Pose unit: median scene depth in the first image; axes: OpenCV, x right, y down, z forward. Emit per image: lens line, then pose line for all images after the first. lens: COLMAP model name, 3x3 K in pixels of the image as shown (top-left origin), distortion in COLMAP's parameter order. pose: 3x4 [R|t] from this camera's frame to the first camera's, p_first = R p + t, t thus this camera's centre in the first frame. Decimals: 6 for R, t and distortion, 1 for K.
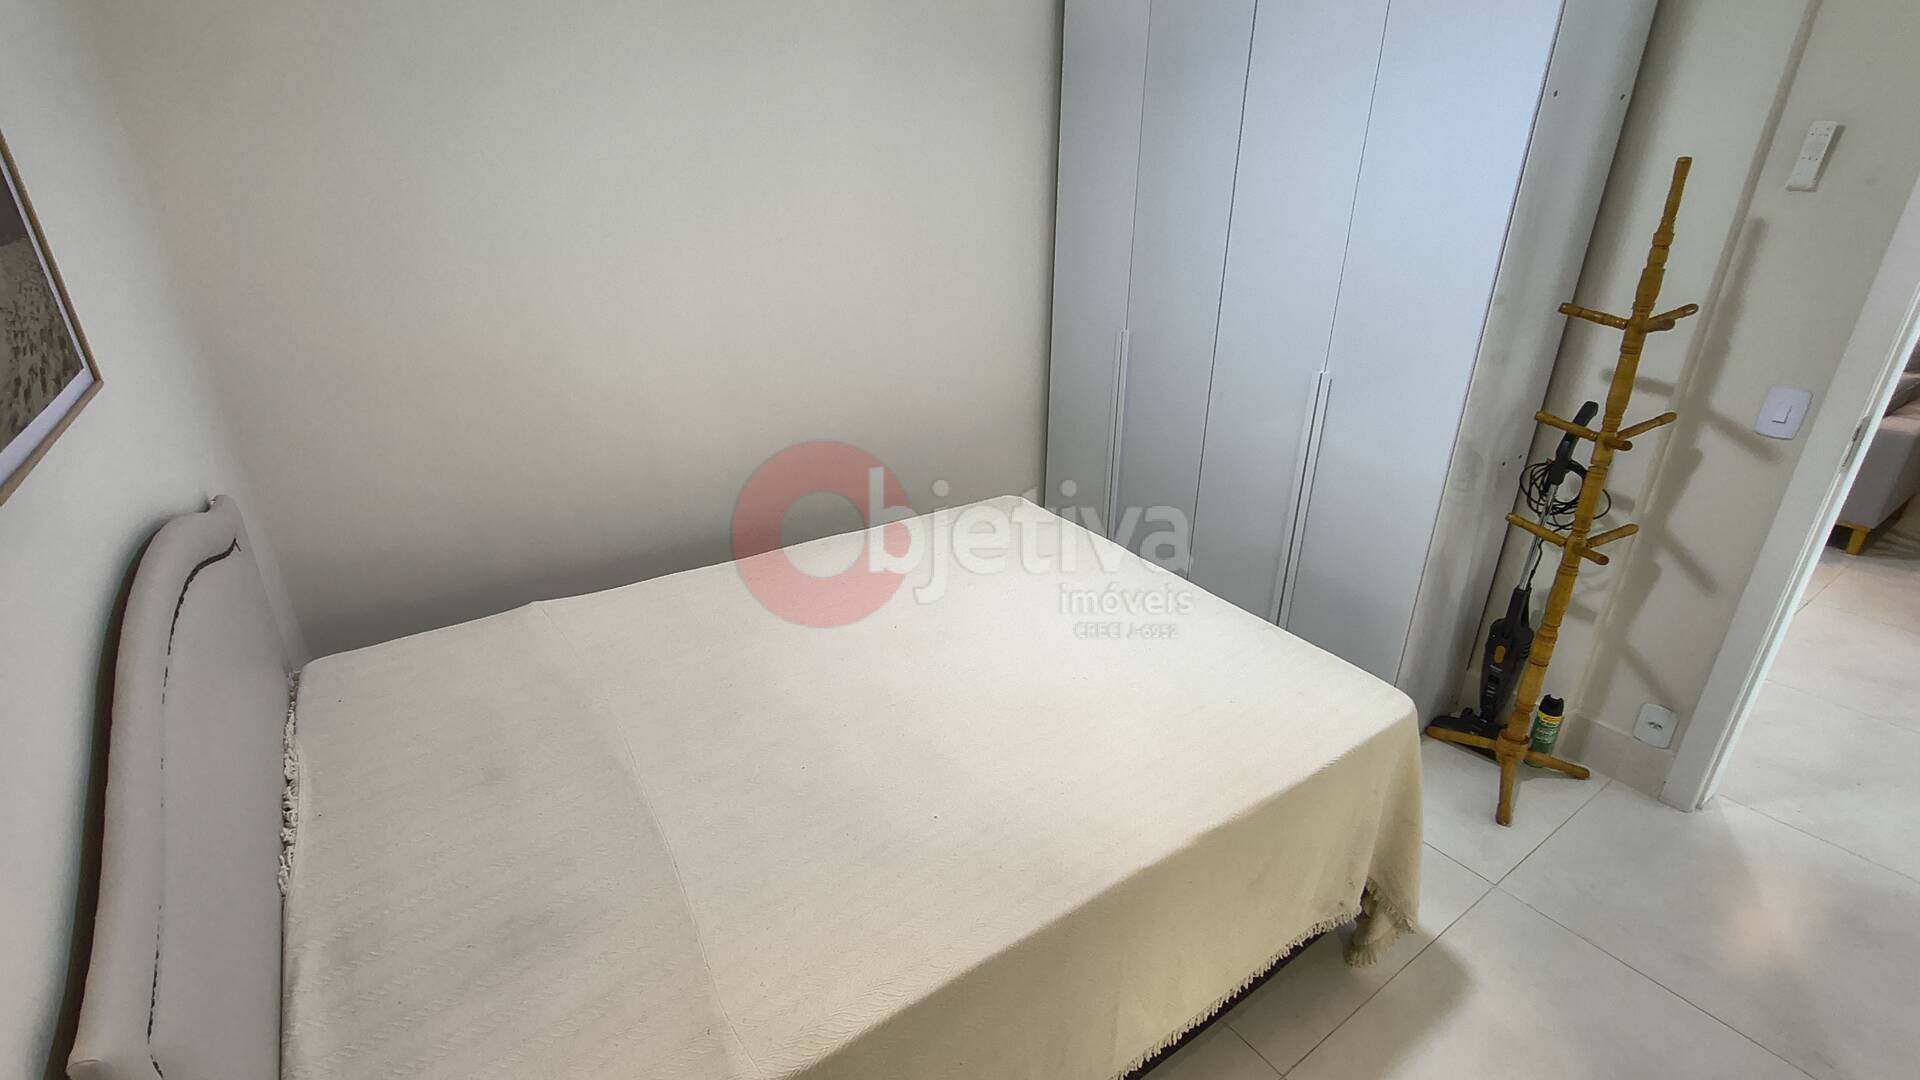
lens RADIAL K [[867.9, 0, 959.8], [0, 867.9, 537.4], [0, 0, 1]] dist [0.003228, -0.001498]
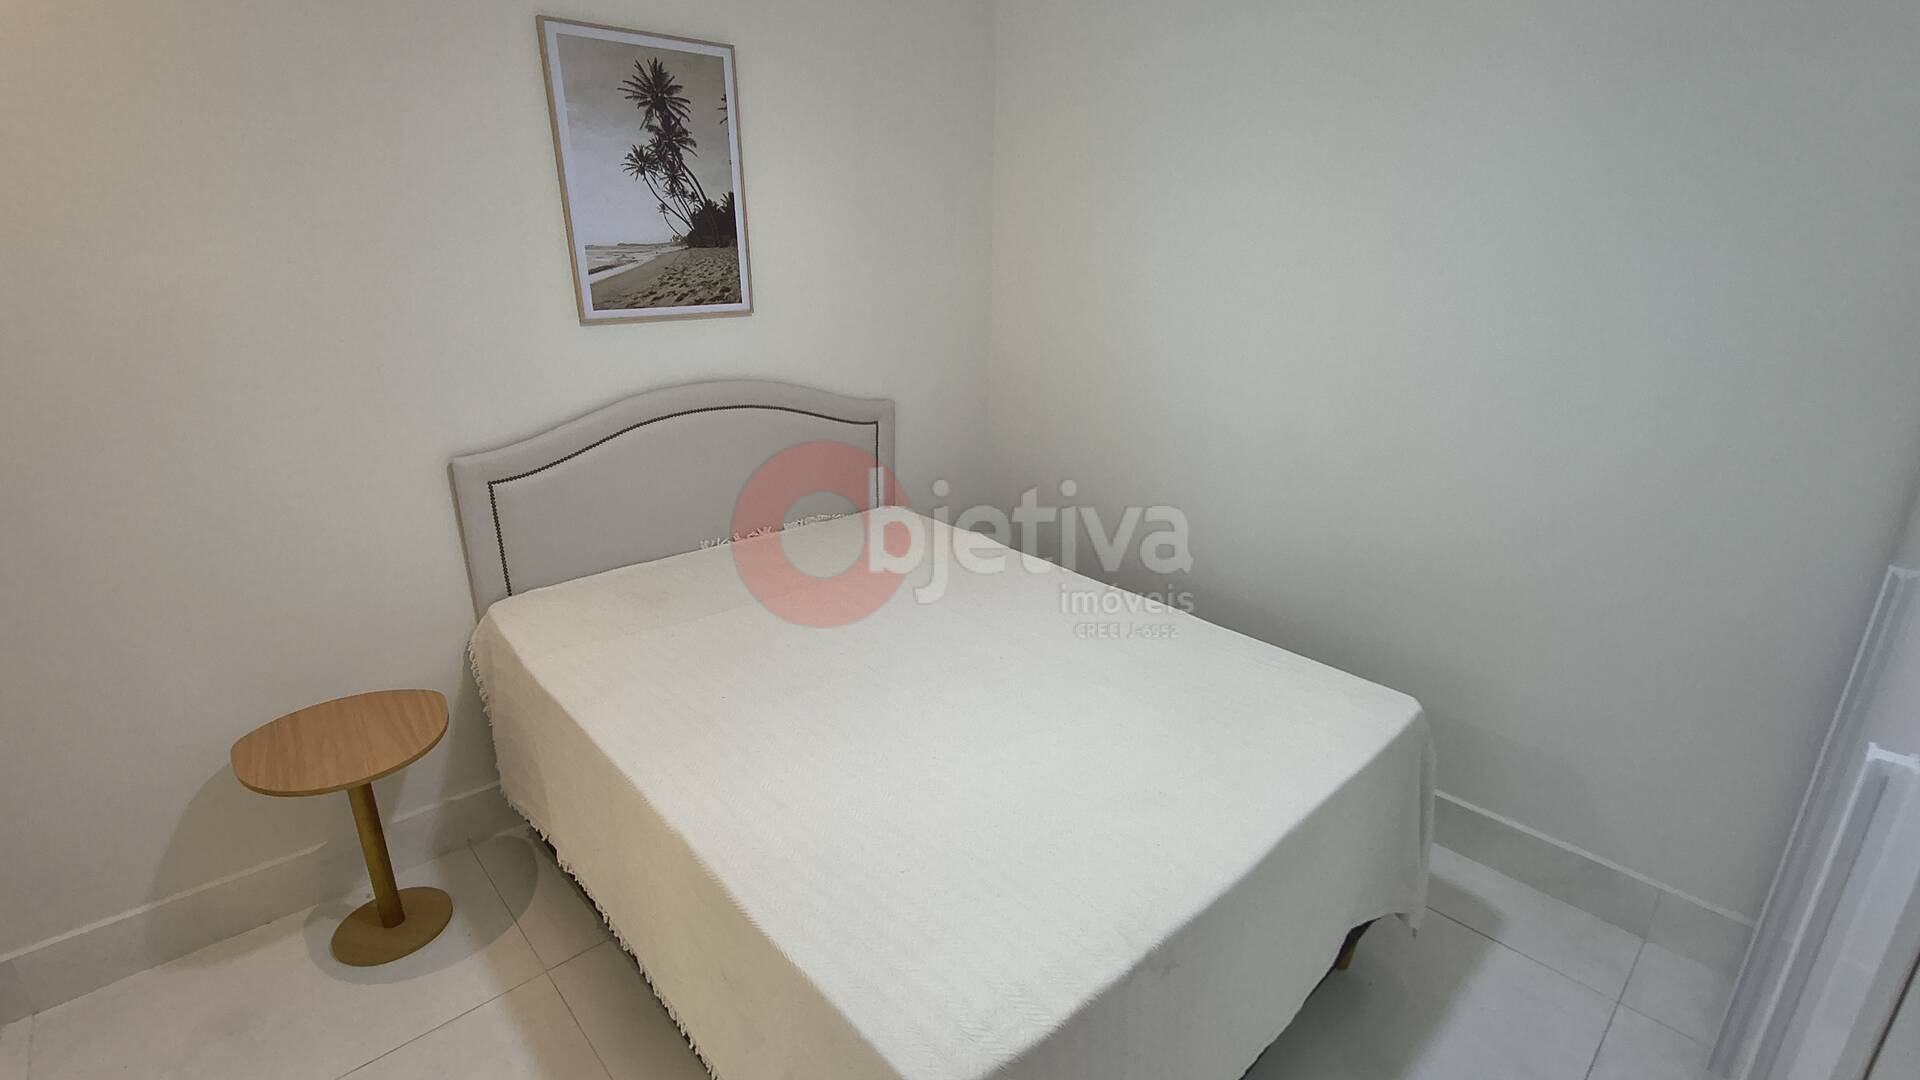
lens RADIAL K [[867.9, 0, 955.6], [0, 867.9, 545.3], [0, 0, 1]] dist [0.003228, -0.001498]
pose [[0.138925, 0.315171, -0.938811, 1.815143], [-0.399352, 0.885334, 0.238122, -0.495748], [0.906211, 0.341835, 0.248859, 1.421438]]
